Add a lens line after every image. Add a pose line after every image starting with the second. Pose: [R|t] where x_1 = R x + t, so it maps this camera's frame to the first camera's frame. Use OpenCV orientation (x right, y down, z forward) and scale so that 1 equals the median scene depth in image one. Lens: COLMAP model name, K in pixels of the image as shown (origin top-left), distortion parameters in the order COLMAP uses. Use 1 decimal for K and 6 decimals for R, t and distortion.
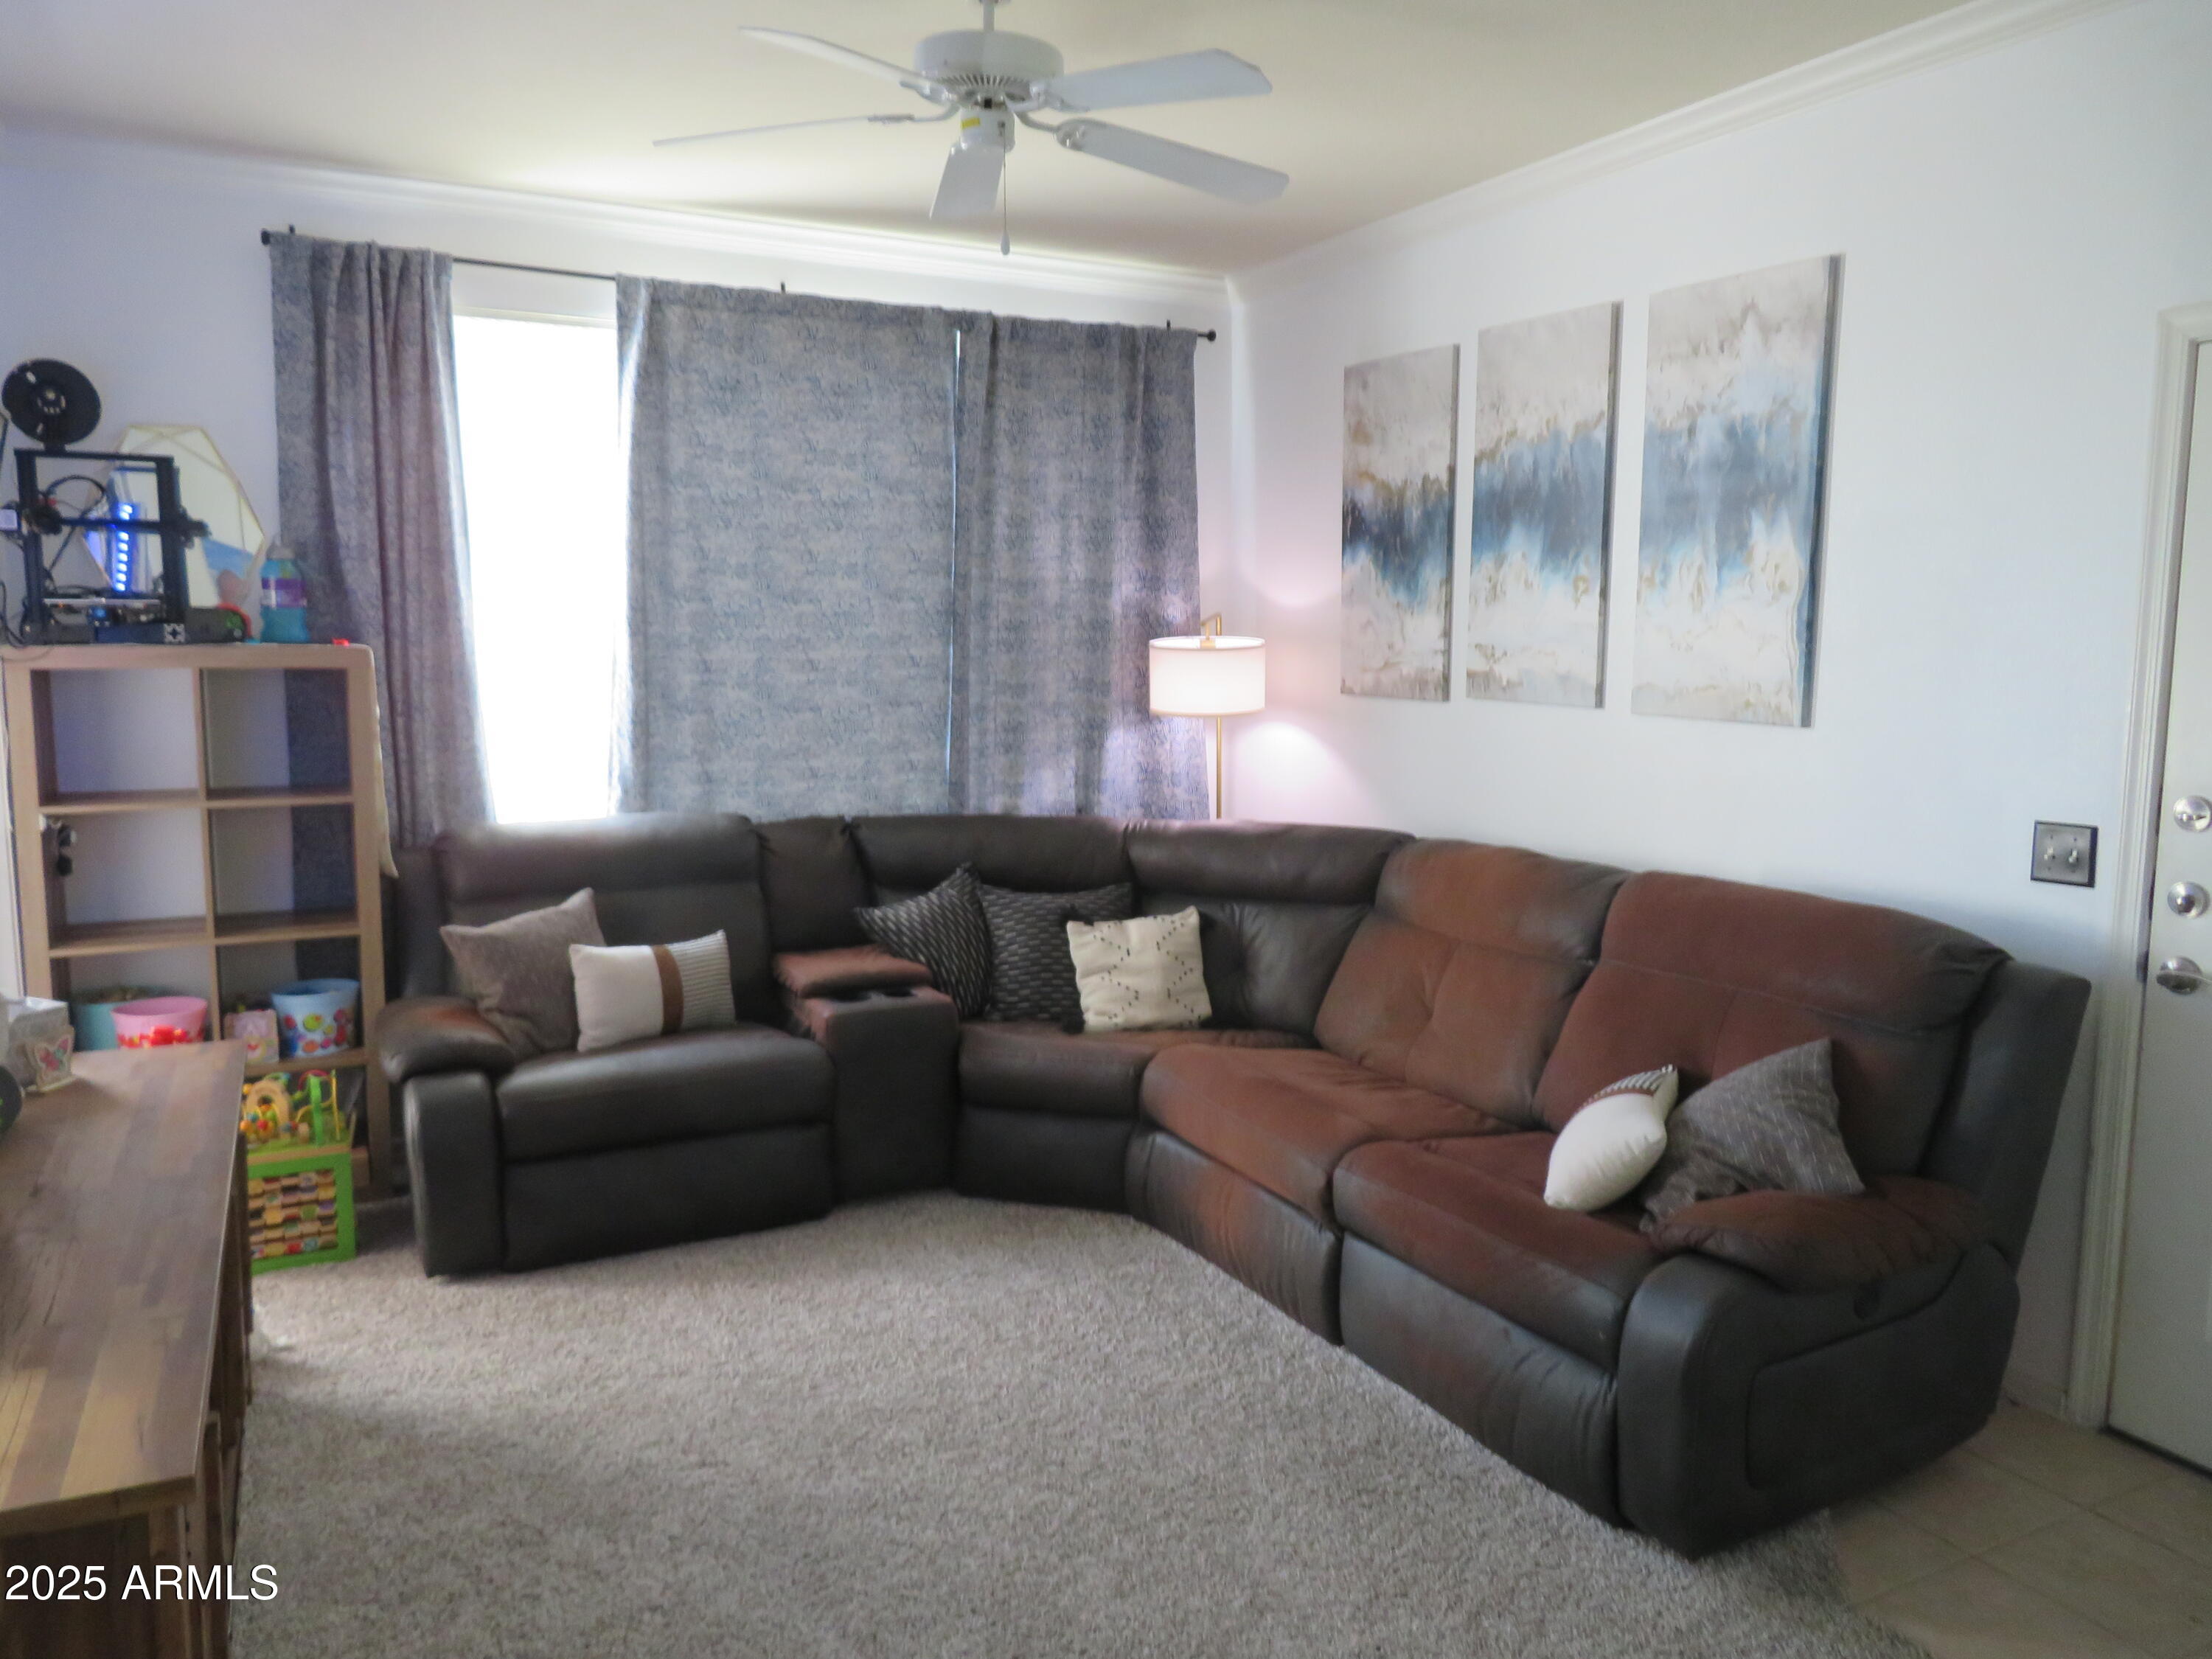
lens RADIAL K [[1624.4, 0, 1106.0], [0, 1624.4, 829.5], [0, 0, 1]] dist [0.007728, -0.000760]
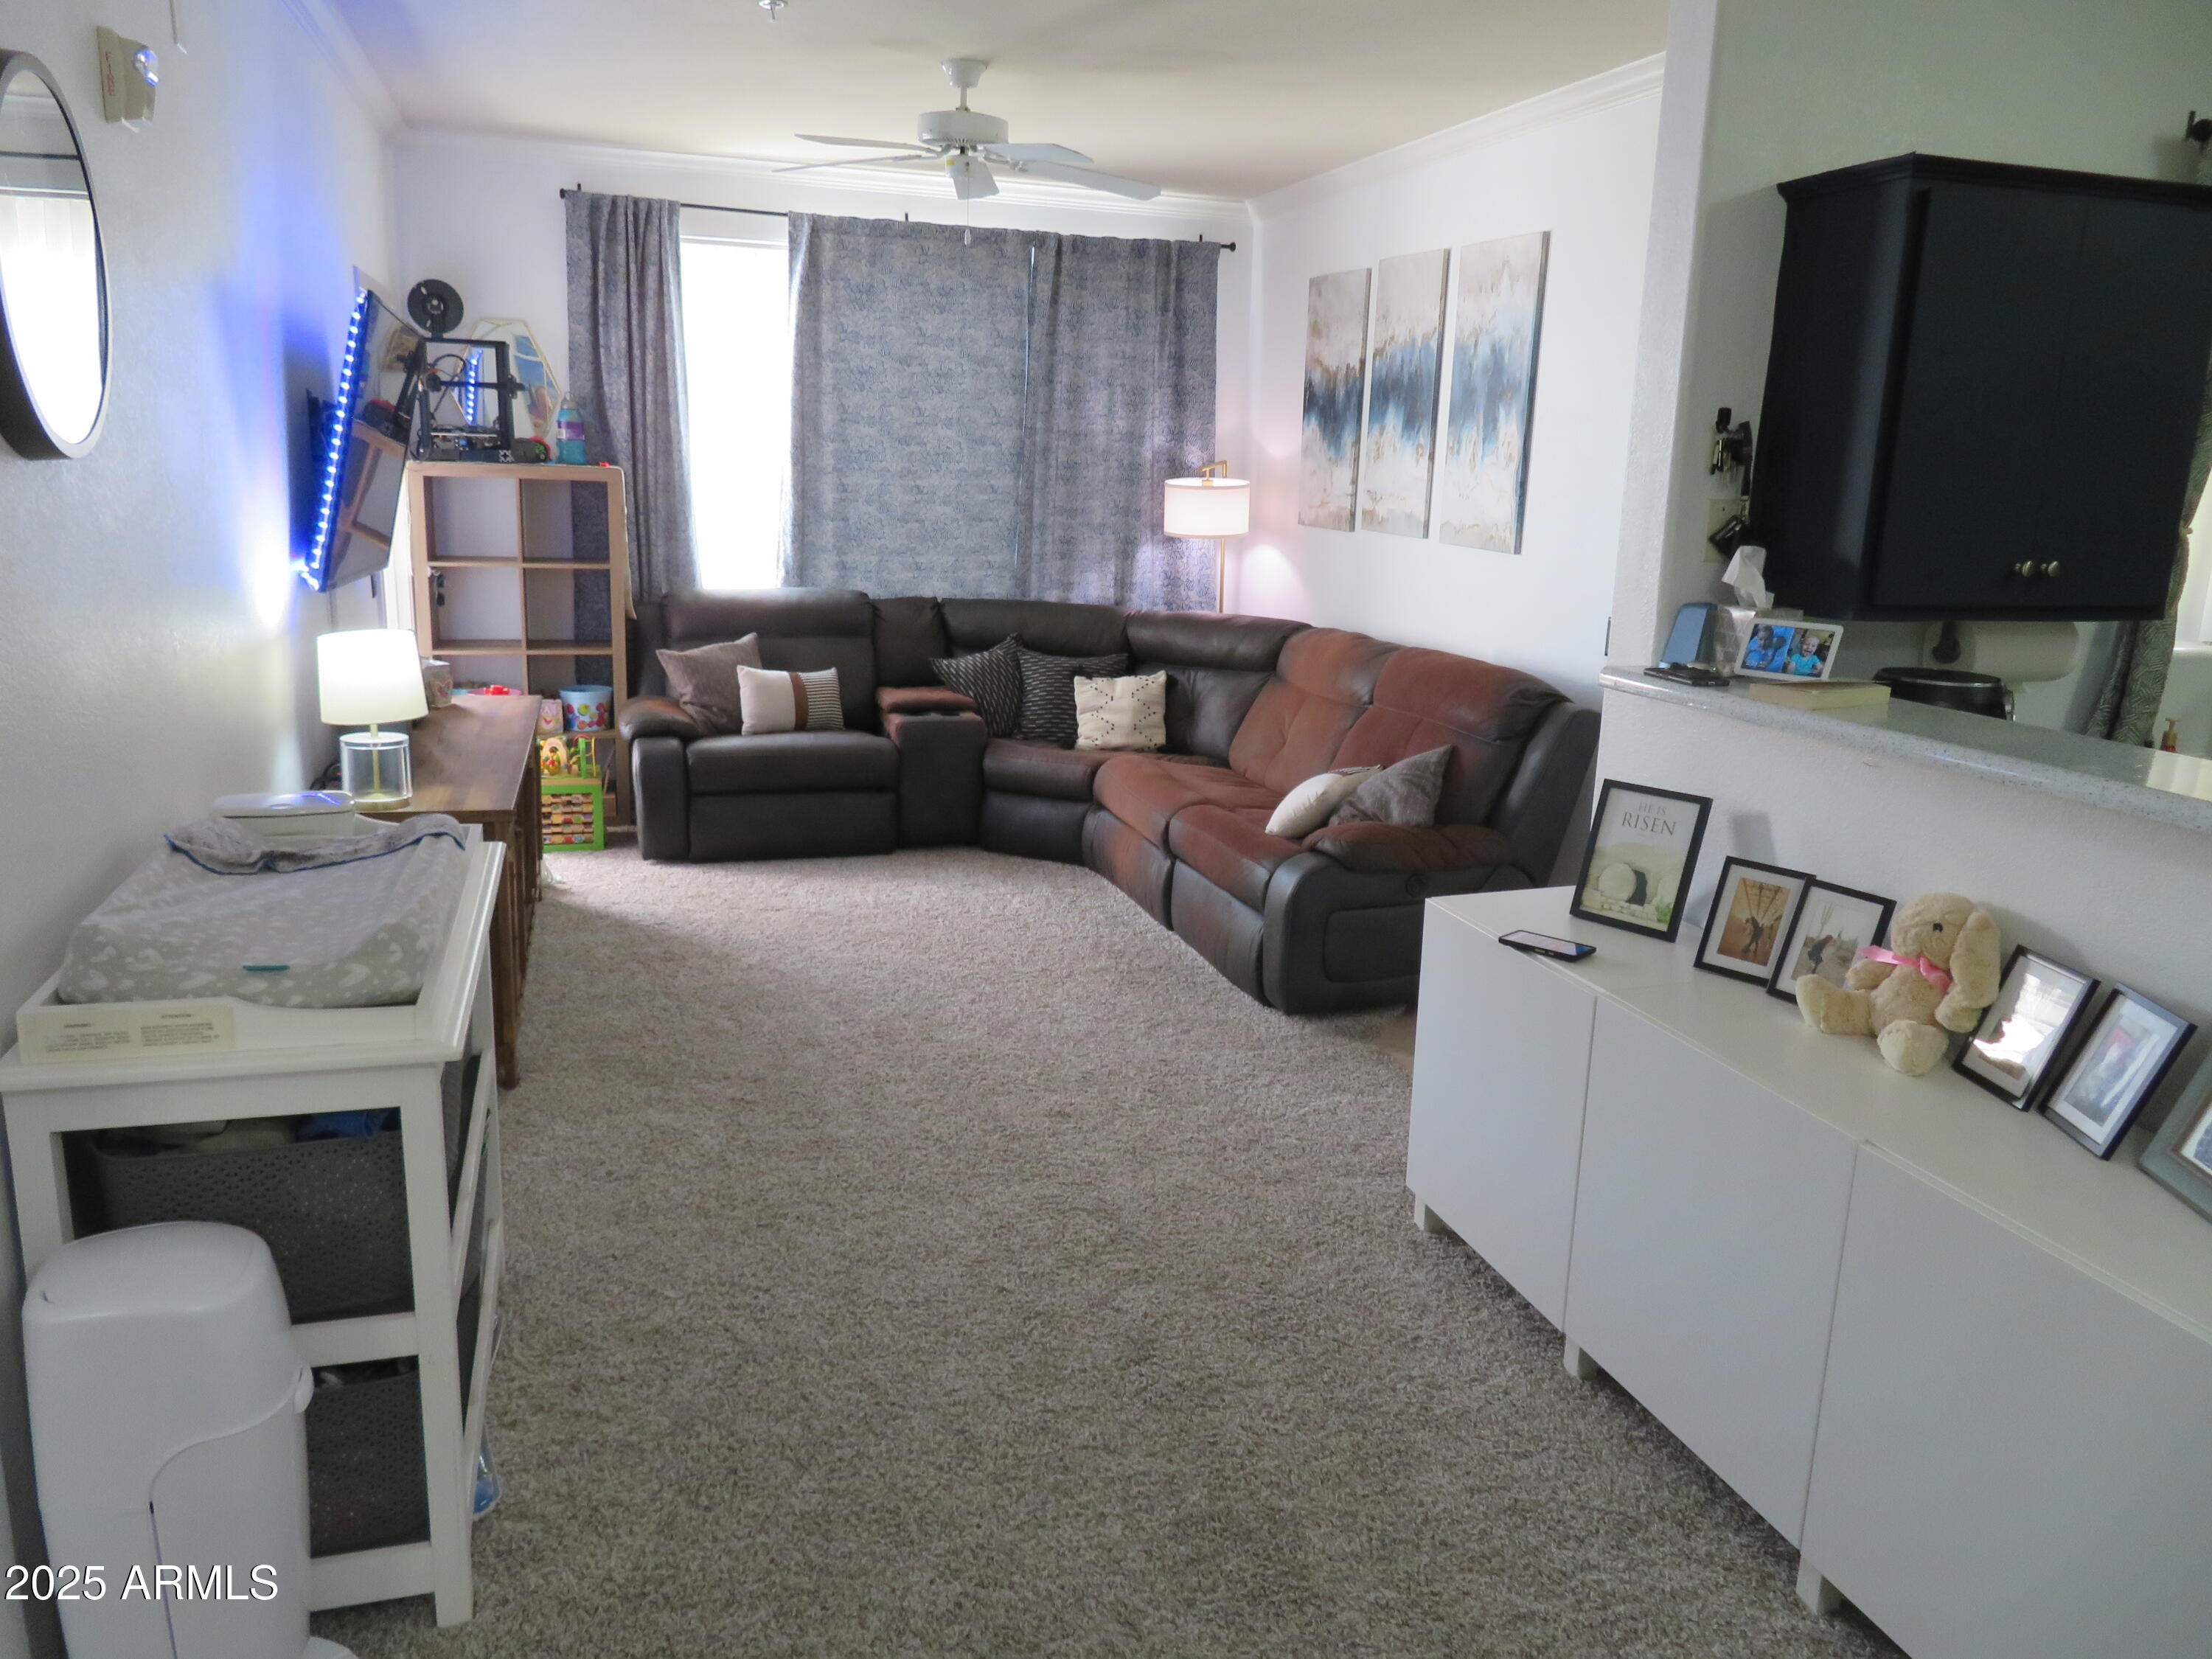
lens RADIAL K [[1624.4, 0, 1106.0], [0, 1624.4, 829.5], [0, 0, 1]] dist [0.007728, -0.000760]
pose [[0.985309, 0.066188, -0.157432, 0.255203], [-0.049876, 0.993178, 0.105399, 0.041271], [0.163334, -0.095999, 0.981889, -0.453694]]
